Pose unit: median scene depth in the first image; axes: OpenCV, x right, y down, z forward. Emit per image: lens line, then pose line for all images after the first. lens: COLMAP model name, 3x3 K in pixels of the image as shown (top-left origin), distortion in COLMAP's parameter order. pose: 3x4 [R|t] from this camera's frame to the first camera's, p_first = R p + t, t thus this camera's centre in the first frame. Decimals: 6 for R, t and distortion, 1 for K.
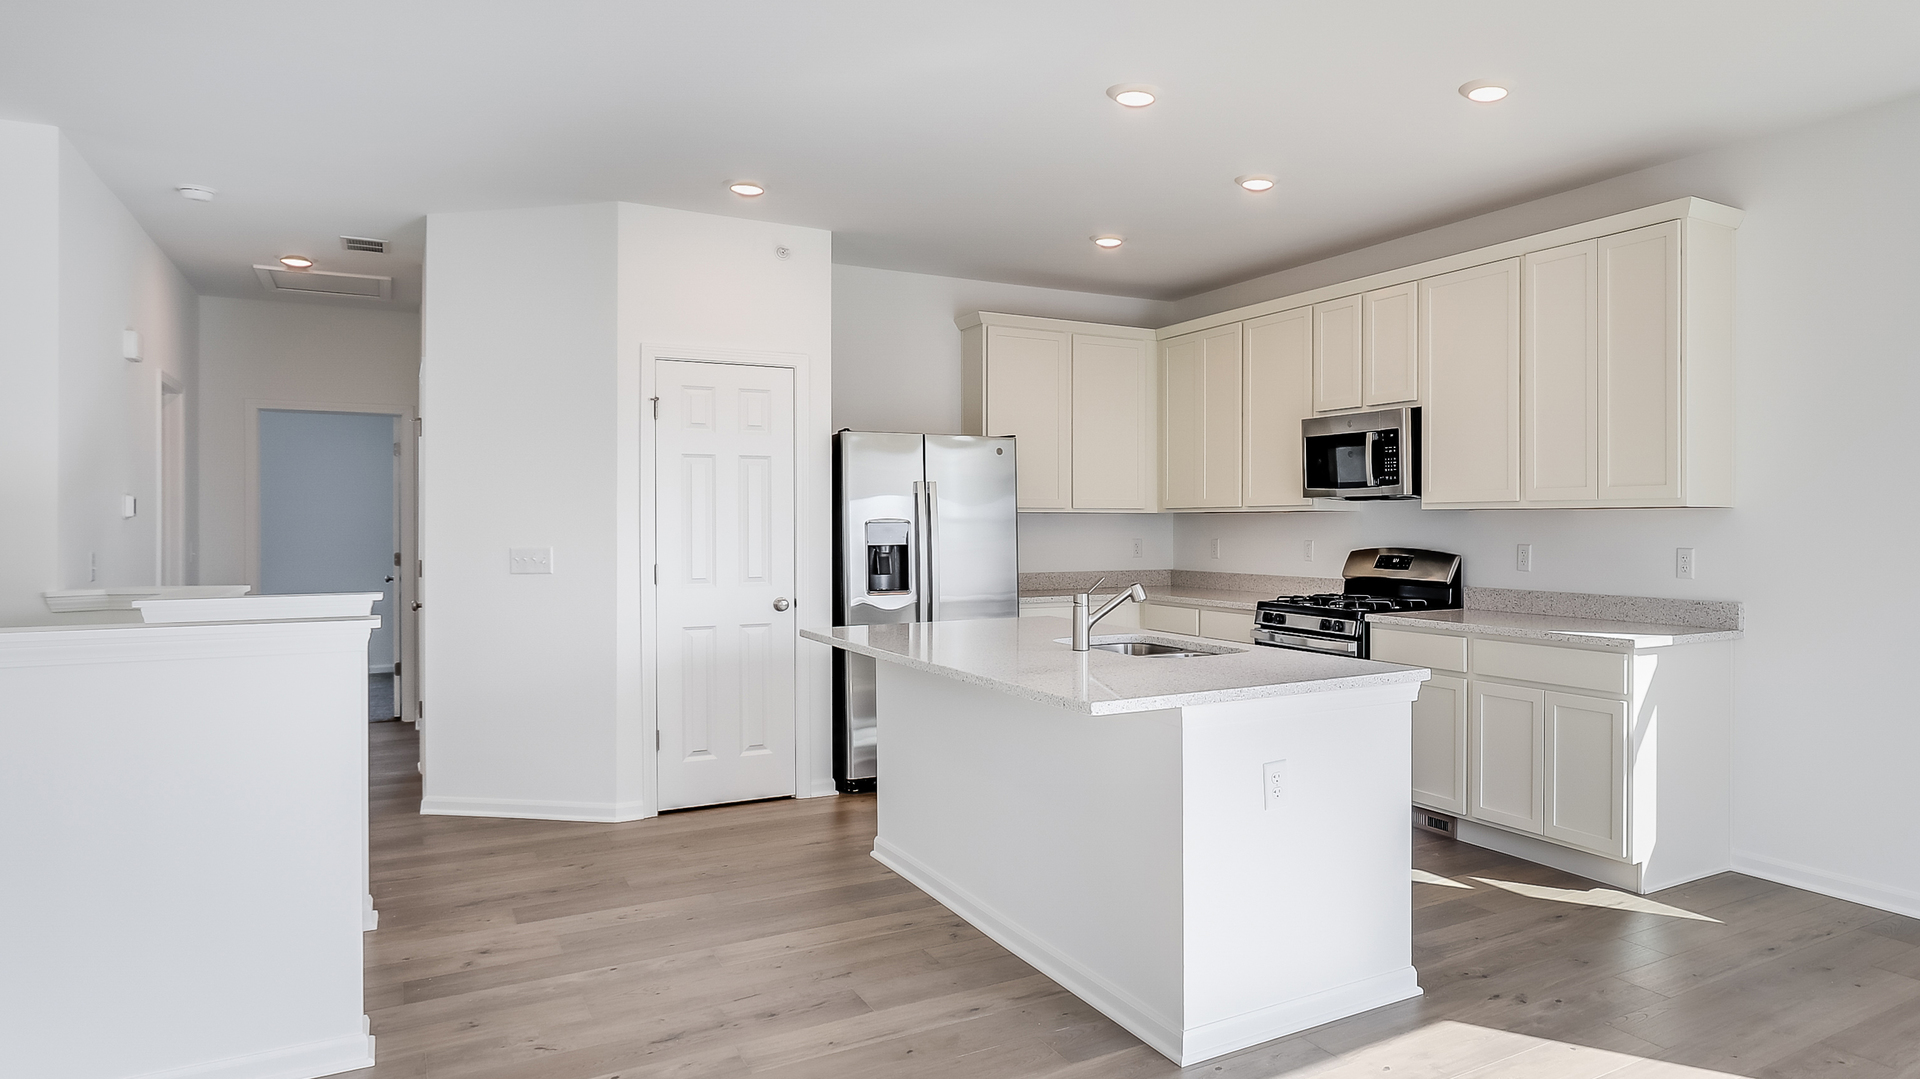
lens RADIAL K [[1214.9, 0, 1222.9], [0, 1214.9, 519.2], [0, 0, 1]] dist [-0.017004, 0.011434]
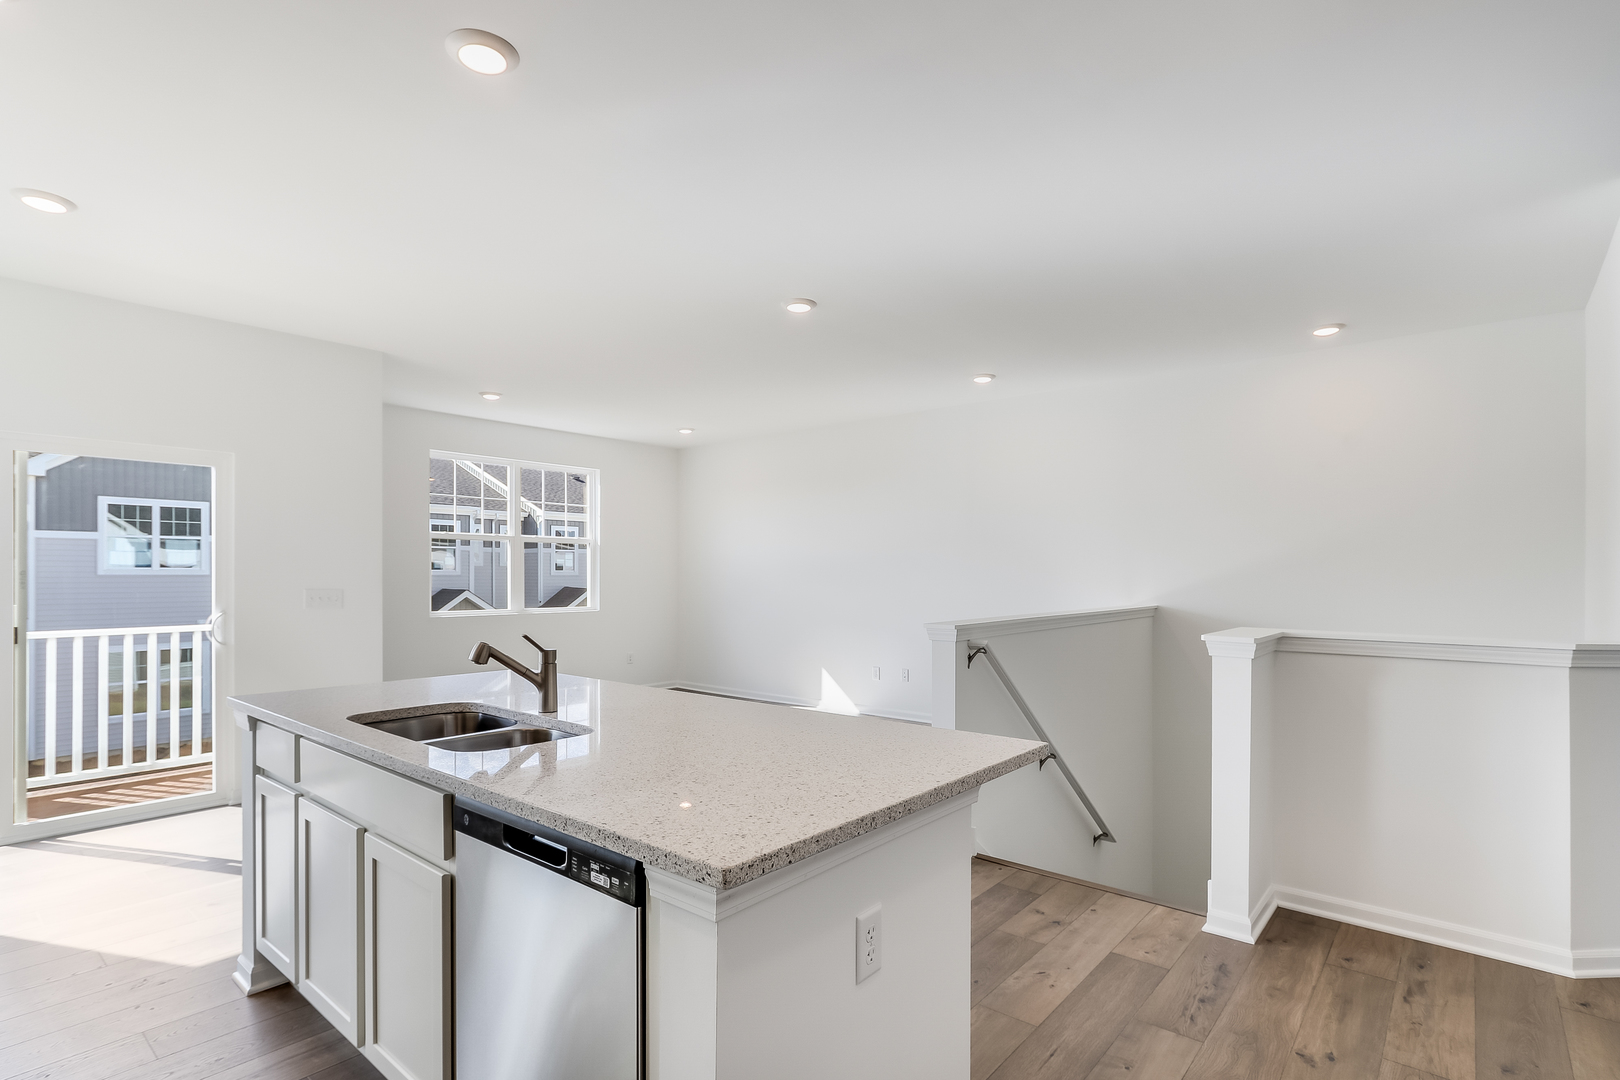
lens RADIAL K [[791.2, 0, 806.1], [0, 791.2, 566.0], [0, 0, 1]] dist [-0.003800, 0.000123]
pose [[-0.965655, 0.000215, -0.259829, -0.102615], [0.003726, 0.999908, -0.013021, 0.003352], [0.259802, -0.013542, -0.965567, 1.139310]]
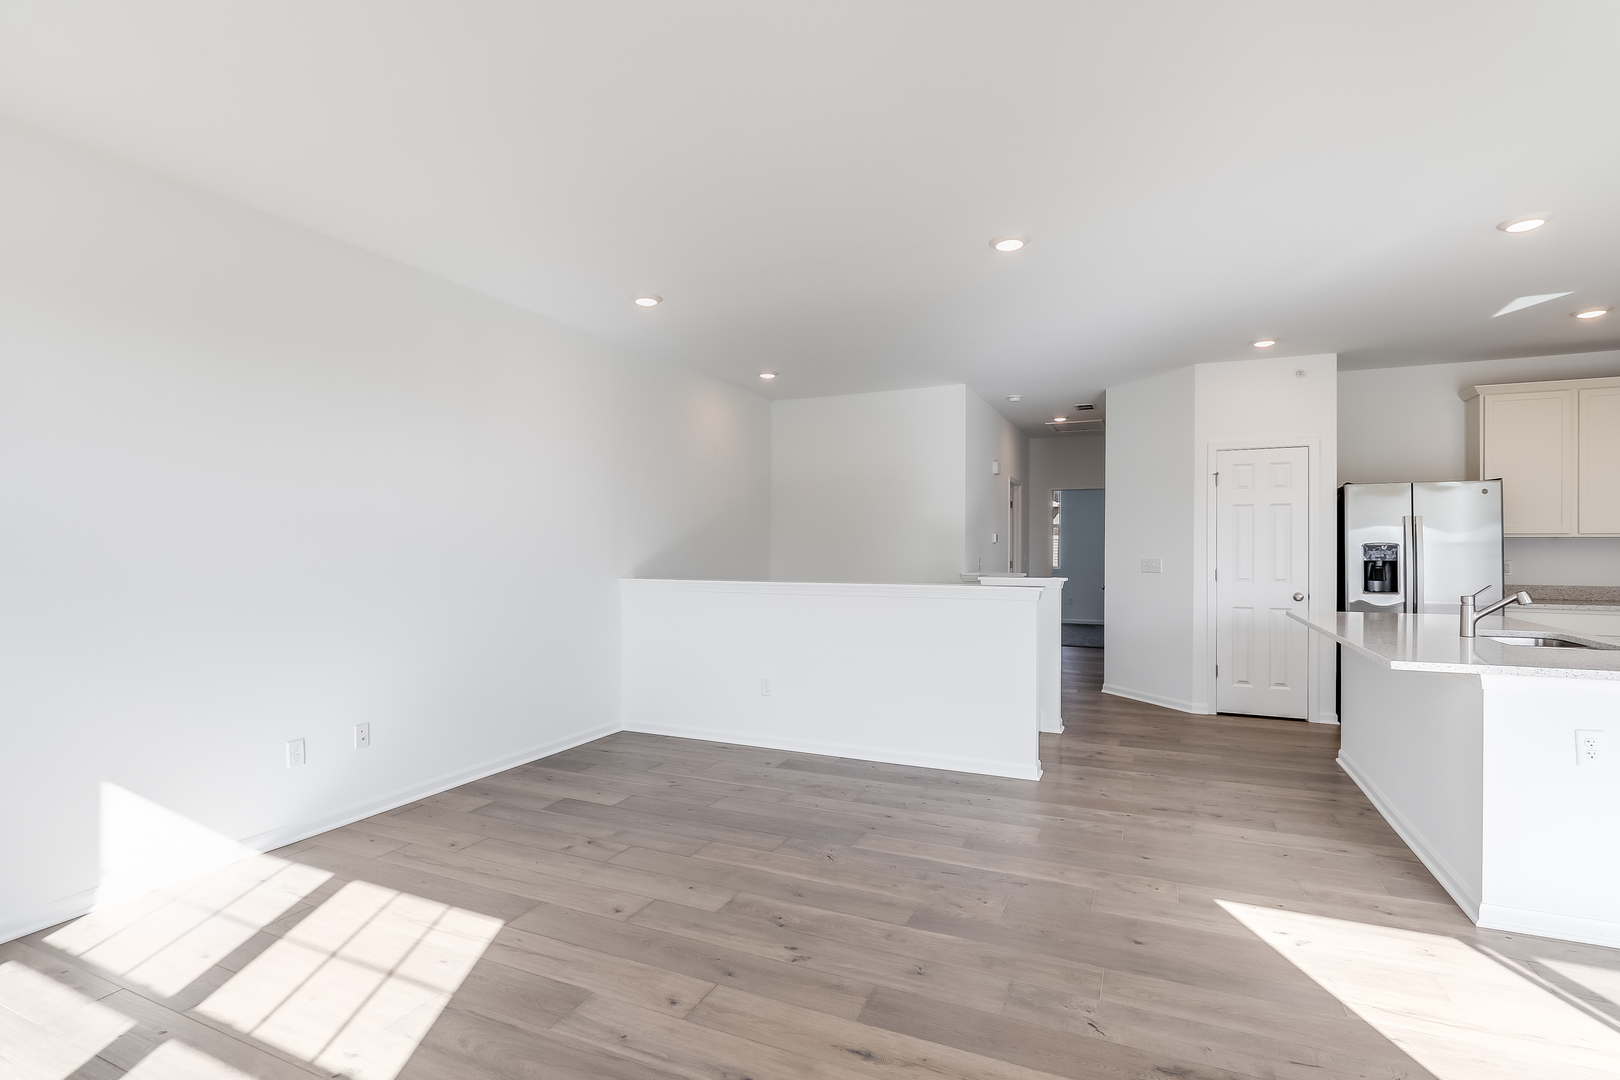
lens RADIAL K [[779.8, 0, 795.1], [0, 779.8, 553.3], [0, 0, 1]] dist [-0.019655, 0.003814]
pose [[0.507851, 0.008606, -0.861402, 0.176470], [0.003776, 0.999918, 0.012217, -0.001561], [0.861436, -0.009457, 0.507777, -0.080130]]
